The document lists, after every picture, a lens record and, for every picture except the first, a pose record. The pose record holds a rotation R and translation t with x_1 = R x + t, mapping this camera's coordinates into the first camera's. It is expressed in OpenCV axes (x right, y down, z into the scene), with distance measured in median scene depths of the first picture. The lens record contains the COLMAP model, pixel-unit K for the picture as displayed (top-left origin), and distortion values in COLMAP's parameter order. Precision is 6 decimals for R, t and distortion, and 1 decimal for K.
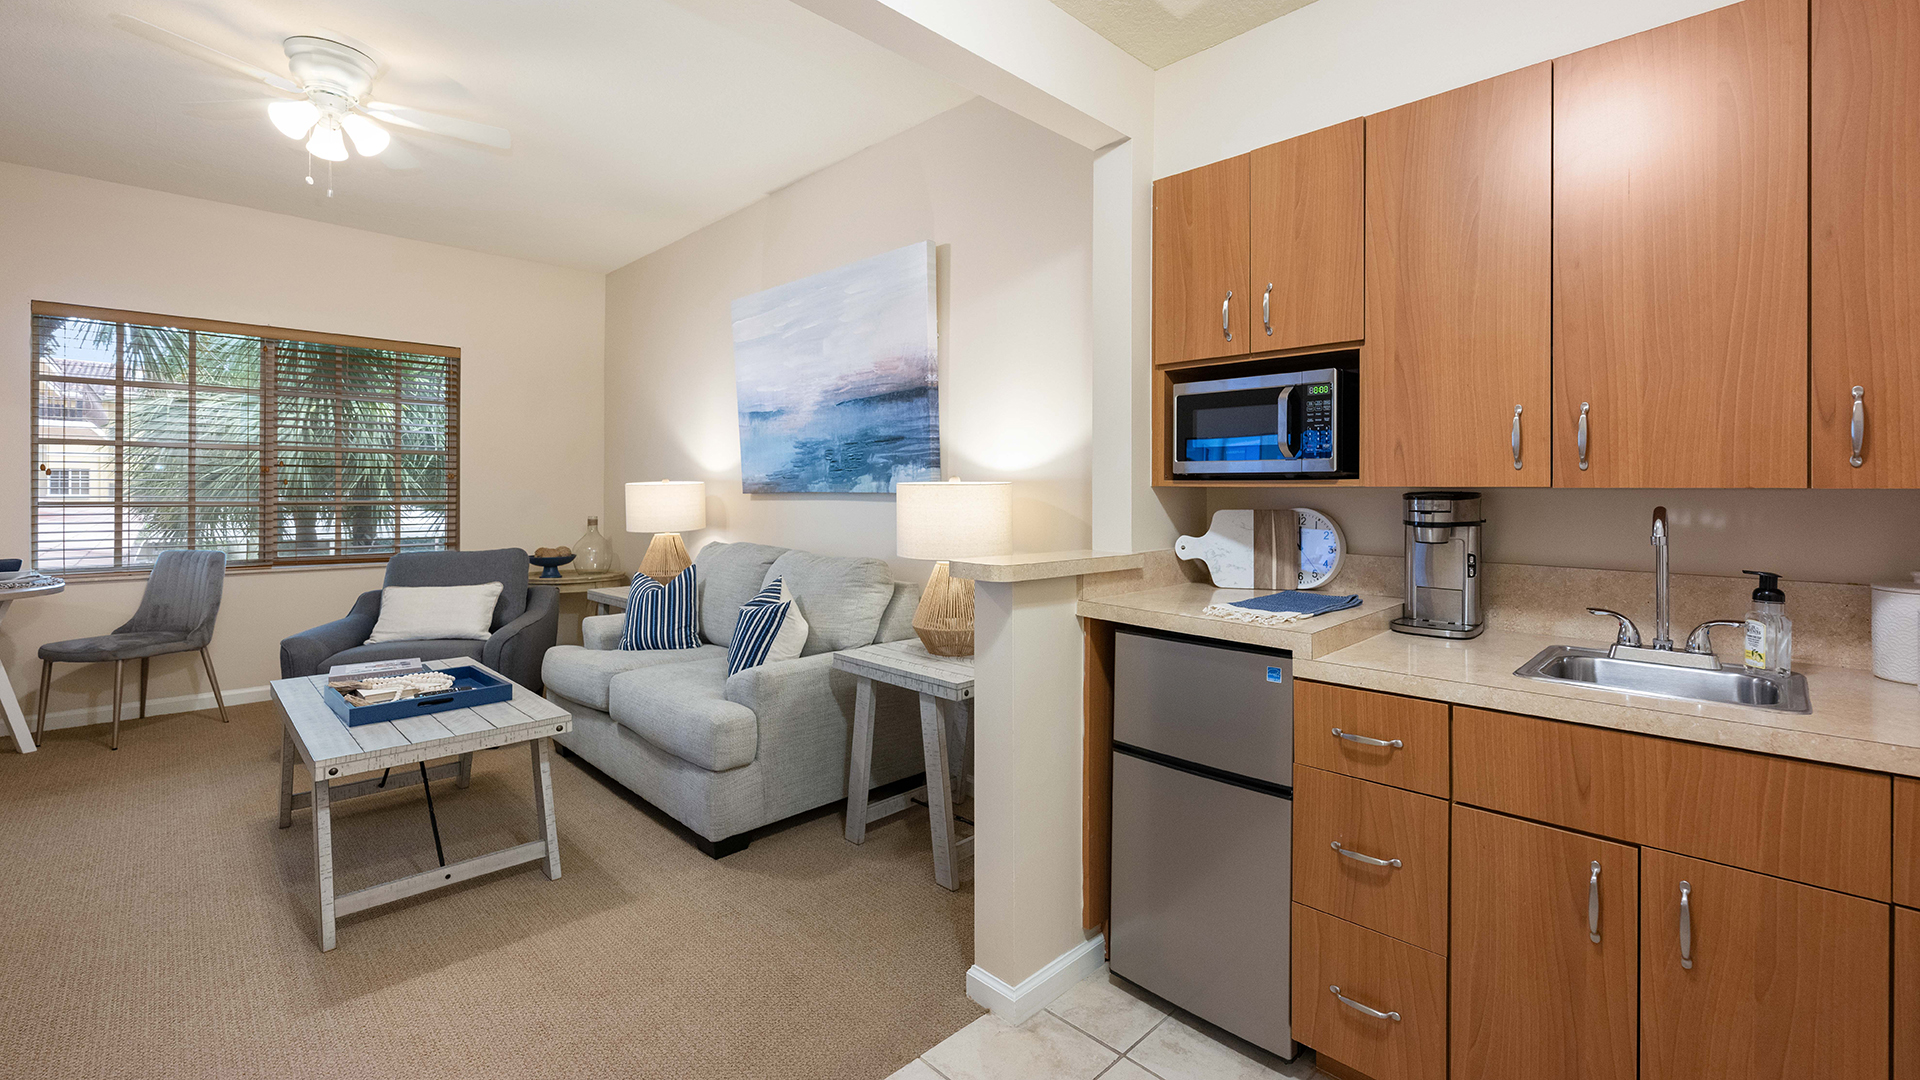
lens RADIAL K [[808.9, 0, 987.4], [0, 808.9, 489.7], [0, 0, 1]] dist [0.000344, 0.000057]
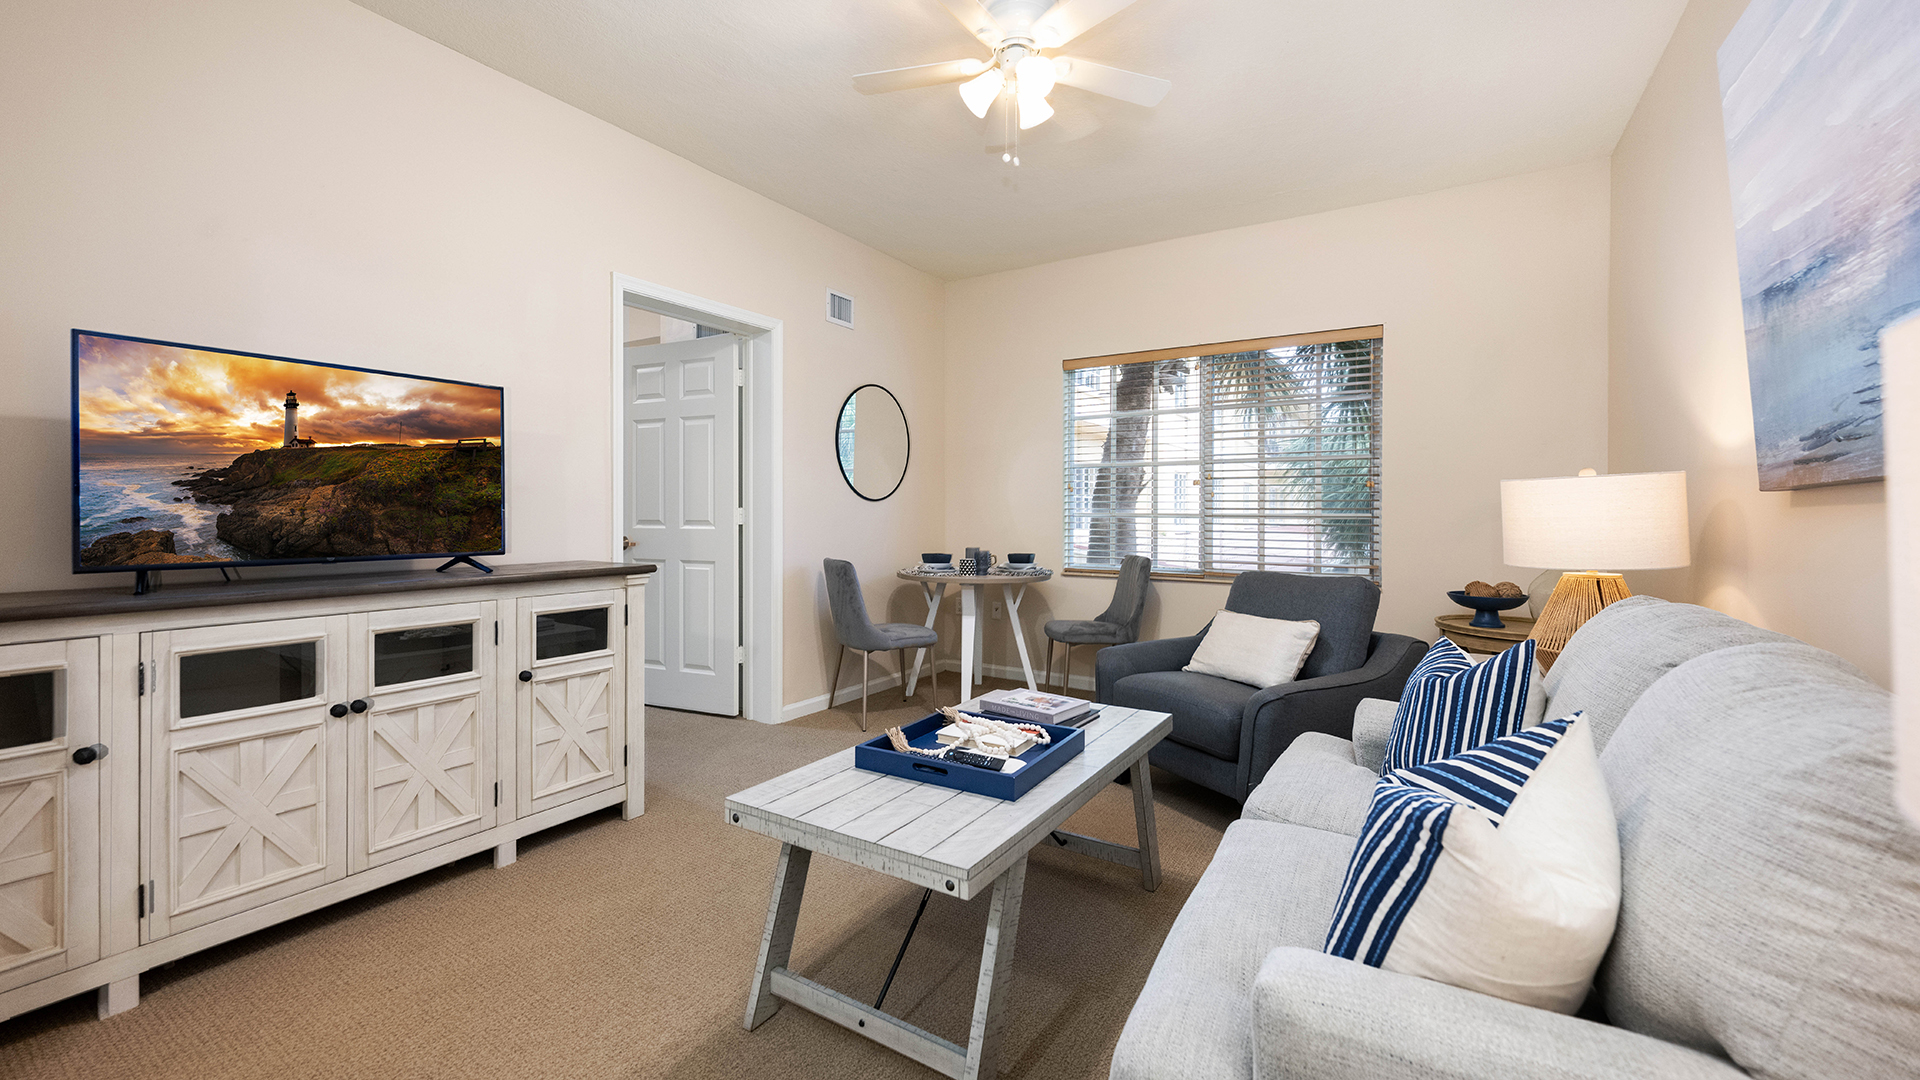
lens RADIAL K [[758.1, 0, 963.8], [0, 758.1, 521.5], [0, 0, 1]] dist [-0.002941, -0.000116]
pose [[0.213185, 0.007335, -0.976984, -0.002900], [-0.002681, 0.999972, 0.006922, 0.019056], [0.977008, 0.001144, 0.213199, 0.506394]]
